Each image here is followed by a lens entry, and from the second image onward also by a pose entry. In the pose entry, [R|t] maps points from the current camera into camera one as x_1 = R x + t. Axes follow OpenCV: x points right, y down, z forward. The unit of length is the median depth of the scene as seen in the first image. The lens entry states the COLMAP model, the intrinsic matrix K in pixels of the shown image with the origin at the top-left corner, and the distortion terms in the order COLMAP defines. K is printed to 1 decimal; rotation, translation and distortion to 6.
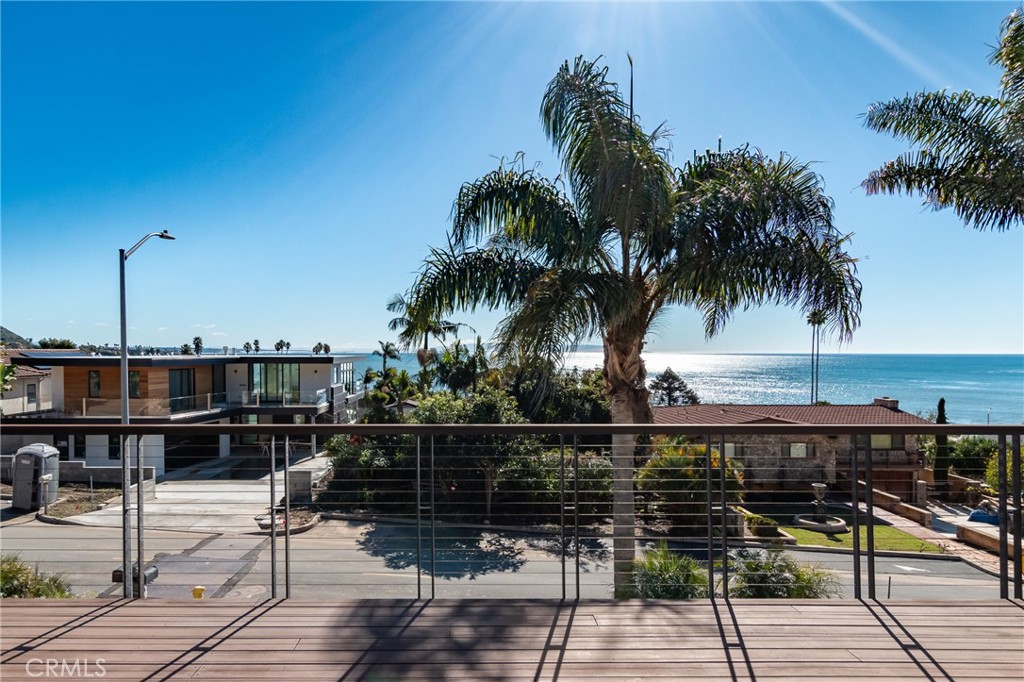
lens RADIAL K [[651.4, 0, 467.9], [0, 651.4, 347.7], [0, 0, 1]] dist [-0.000329, -0.000315]
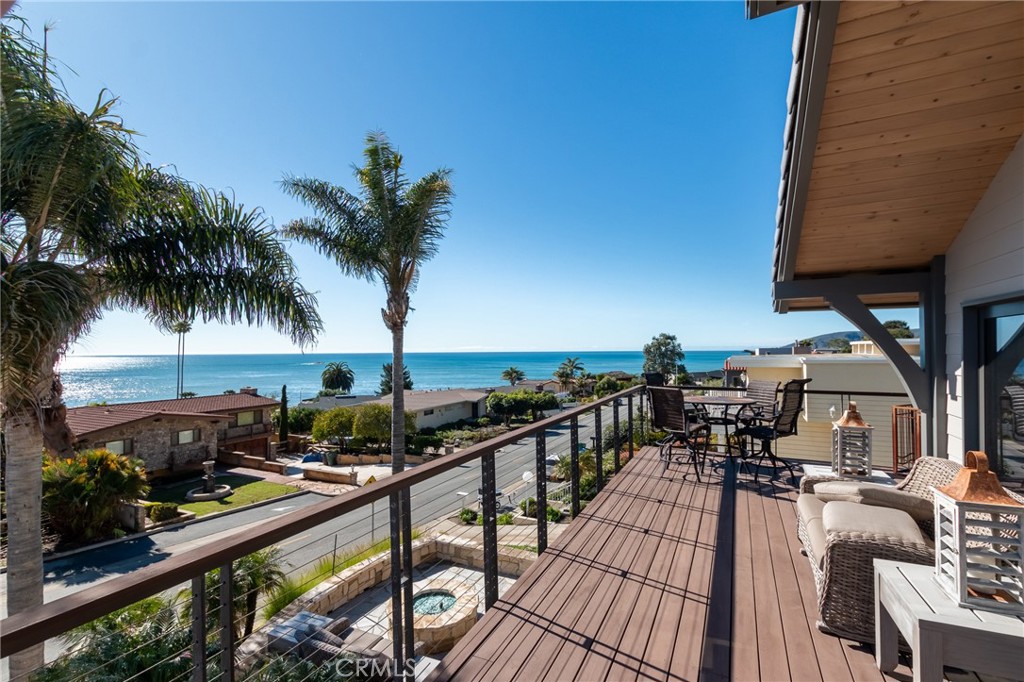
lens RADIAL K [[462.7, 0, 512.0], [0, 462.7, 341.0], [0, 0, 1]] dist [-0.001468, 0.006407]
pose [[0.435648, 0.011919, 0.900038, -0.011766], [0.005193, 0.999862, -0.015755, -0.006072], [-0.900102, 0.011538, 0.435526, 0.082578]]
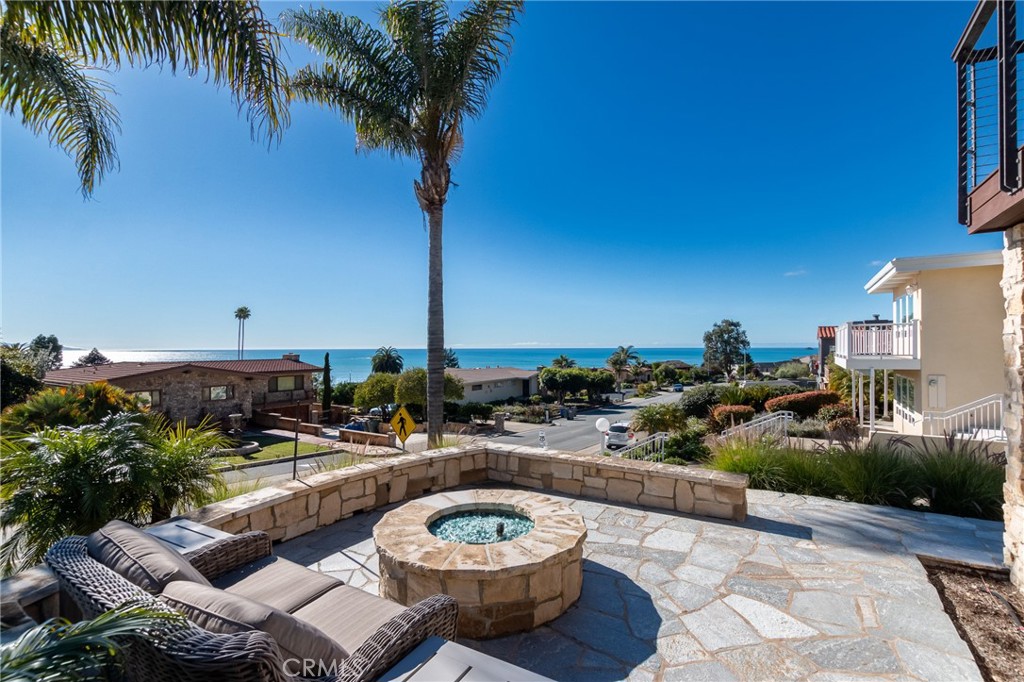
lens RADIAL K [[462.7, 0, 512.0], [0, 462.7, 341.0], [0, 0, 1]] dist [-0.001468, 0.006407]
pose [[0.526214, 0.006561, 0.850327, 0.107341], [0.002133, 0.999957, -0.009035, 0.089208], [-0.850350, 0.006568, 0.526177, 0.167878]]
